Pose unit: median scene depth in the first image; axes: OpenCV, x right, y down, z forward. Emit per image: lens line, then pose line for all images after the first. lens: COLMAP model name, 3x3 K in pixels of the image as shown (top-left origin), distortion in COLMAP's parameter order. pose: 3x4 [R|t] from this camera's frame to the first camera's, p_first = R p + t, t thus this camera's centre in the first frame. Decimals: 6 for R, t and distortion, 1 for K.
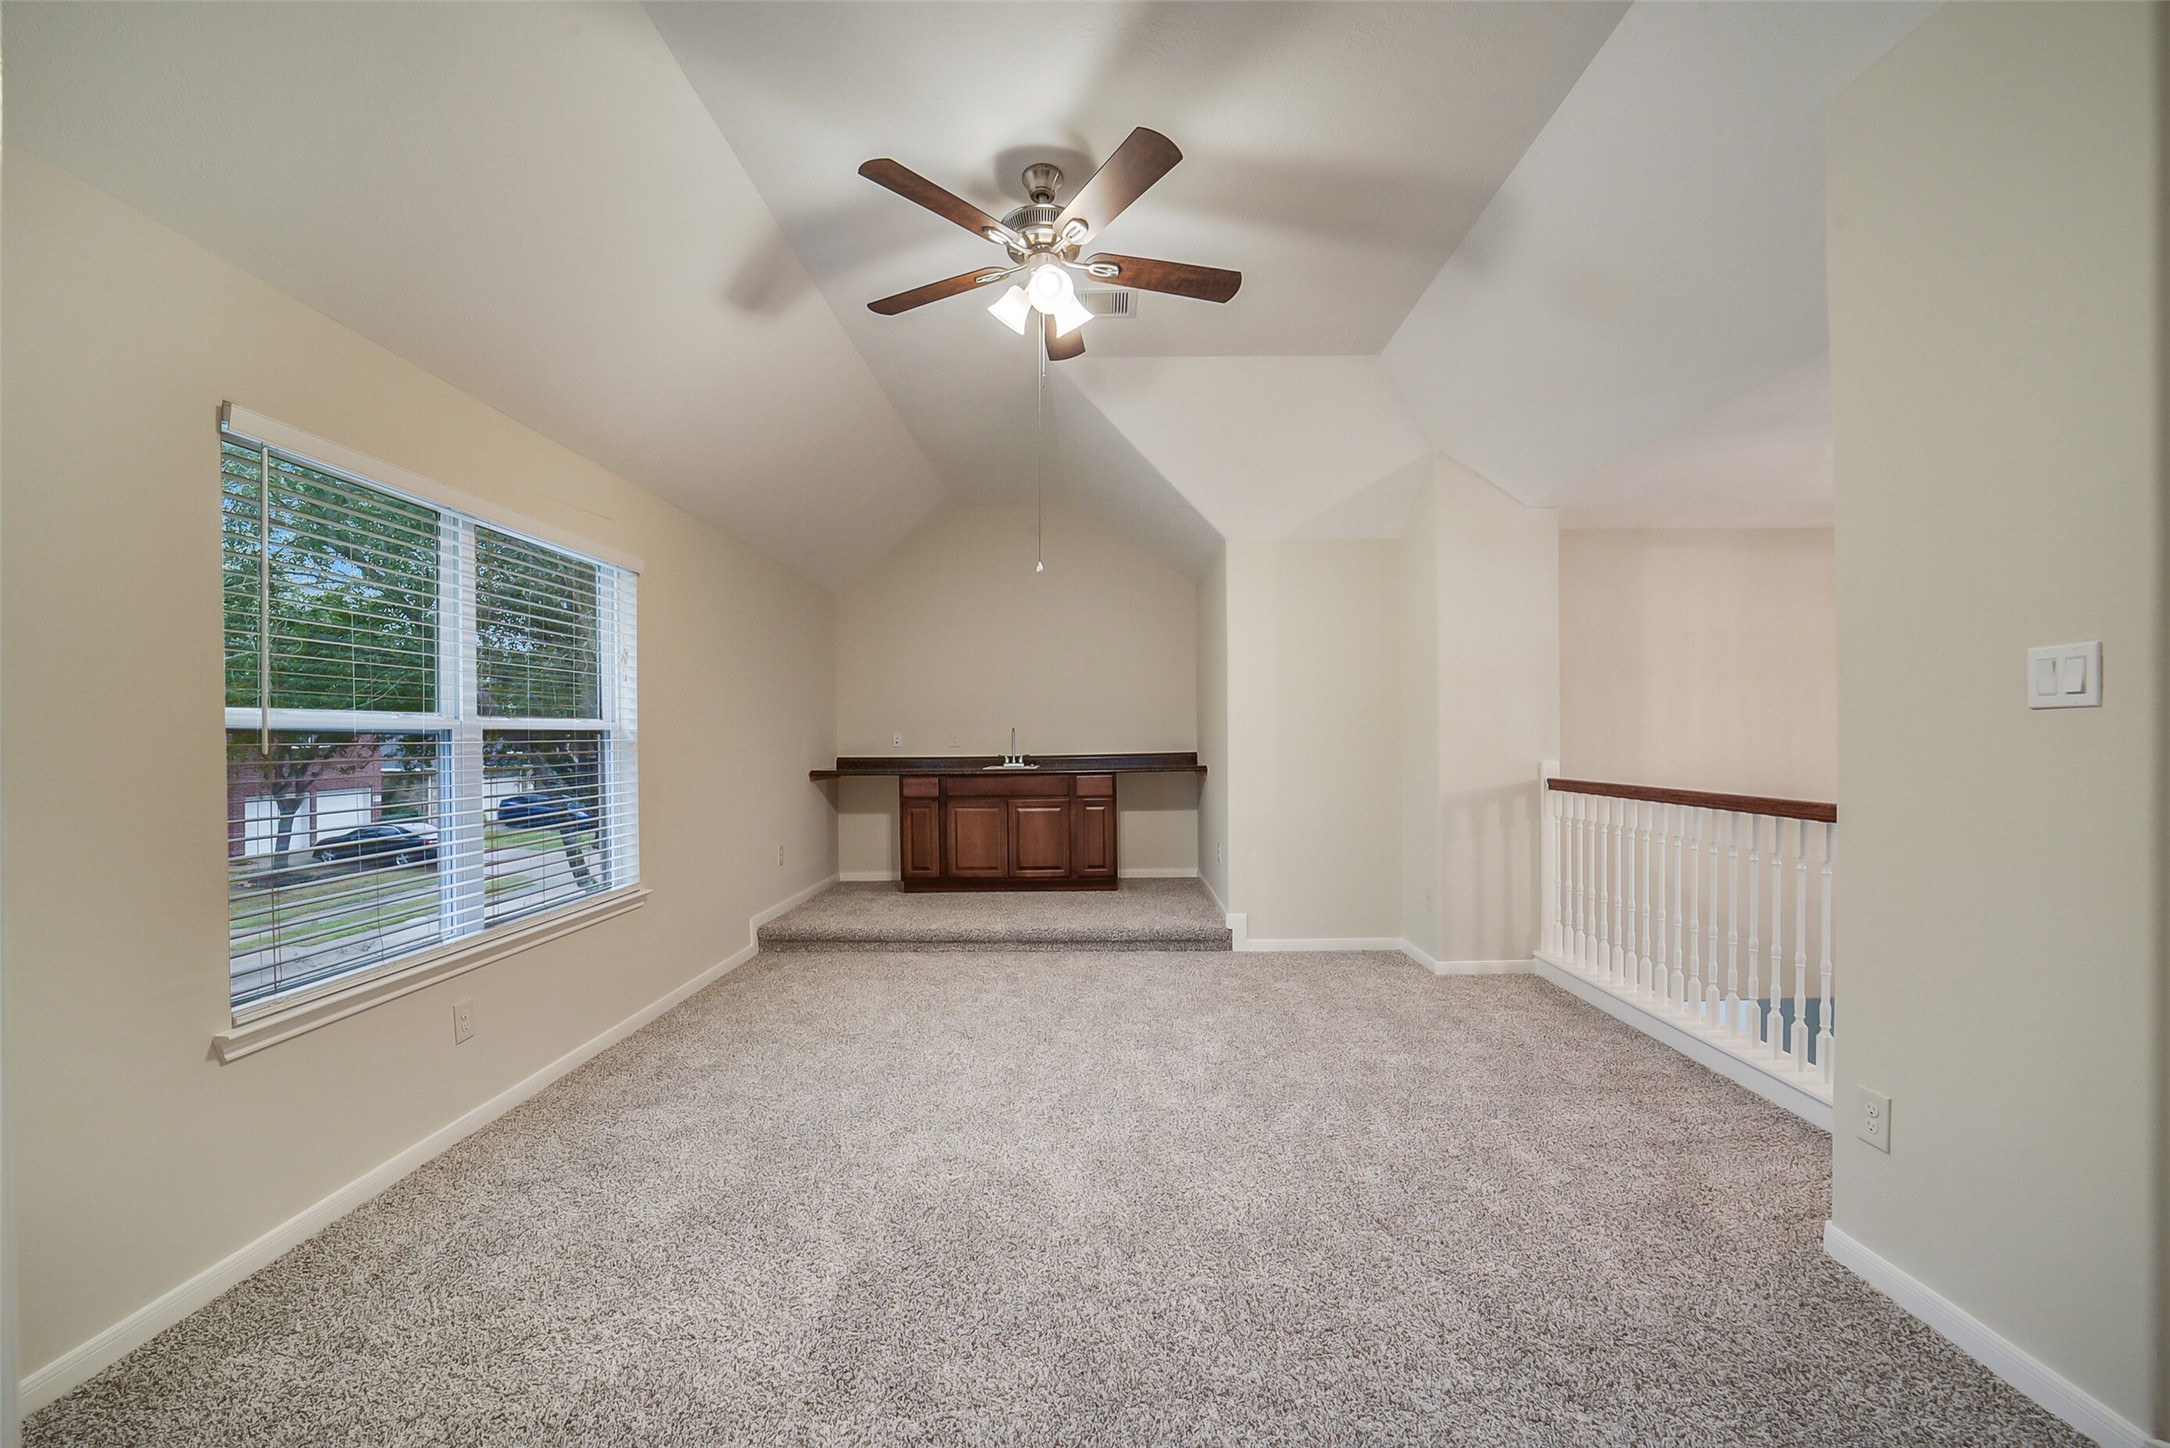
lens RADIAL K [[853.4, 0, 1084.4], [0, 853.4, 738.3], [0, 0, 1]] dist [-0.040292, 0.010906]
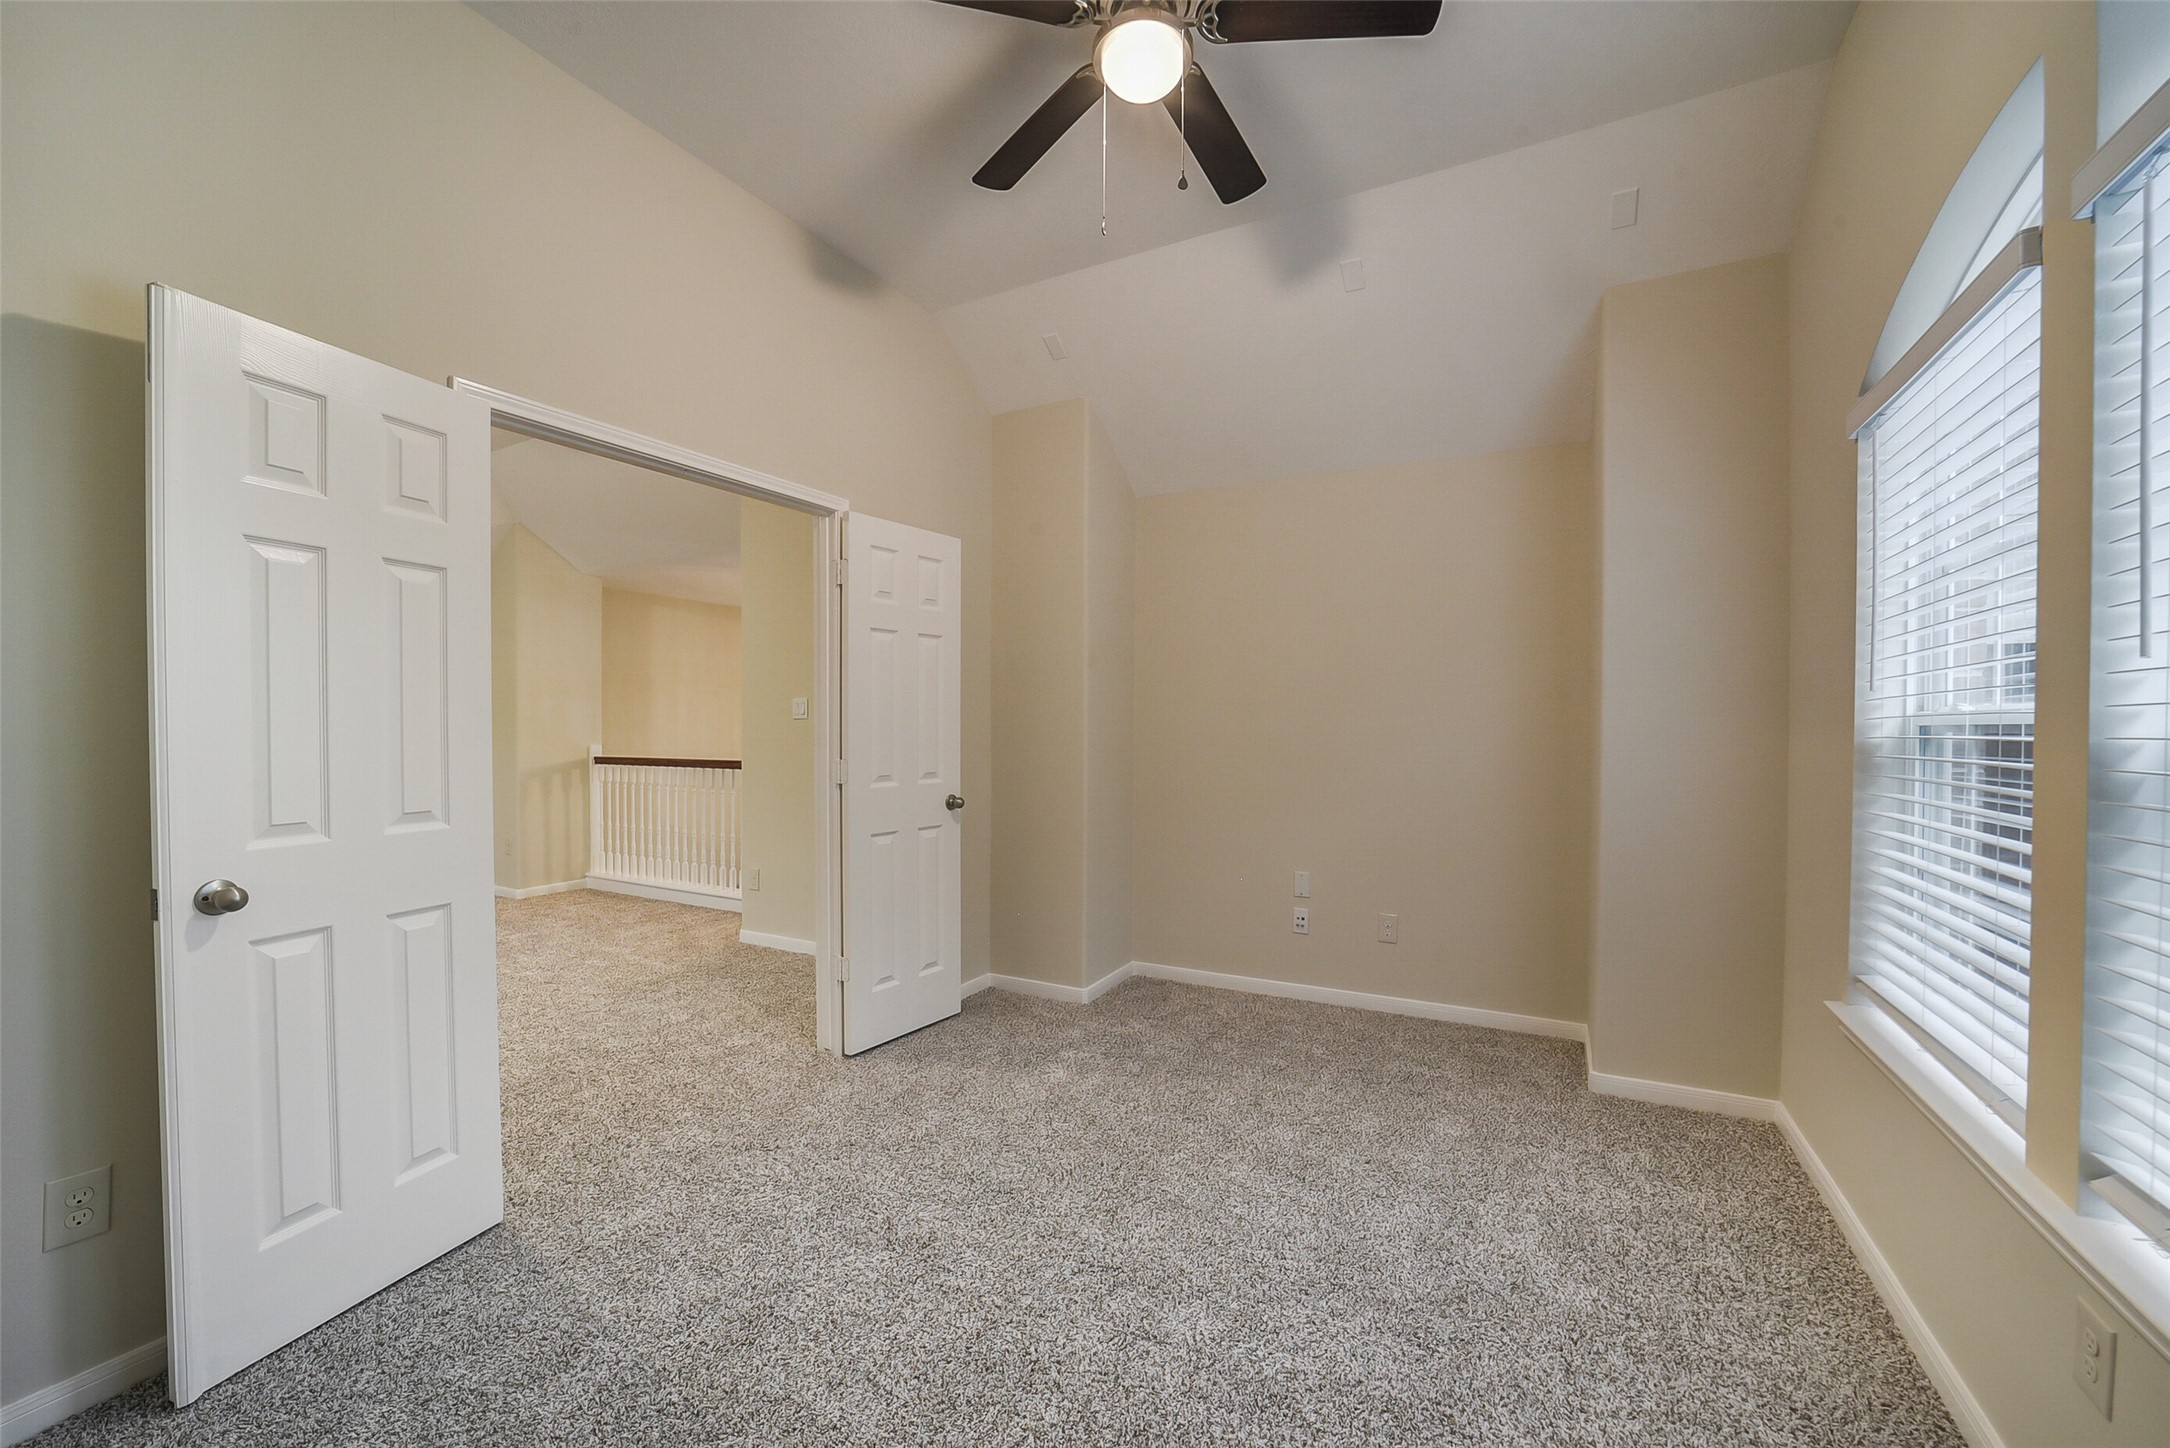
lens RADIAL K [[853.4, 0, 1084.4], [0, 853.4, 738.3], [0, 0, 1]] dist [-0.040292, 0.010906]
pose [[0.466990, -0.006111, 0.884241, -0.377207], [-0.002118, 0.999966, 0.008029, 0.001537], [-0.884260, -0.005623, 0.466961, -0.481876]]
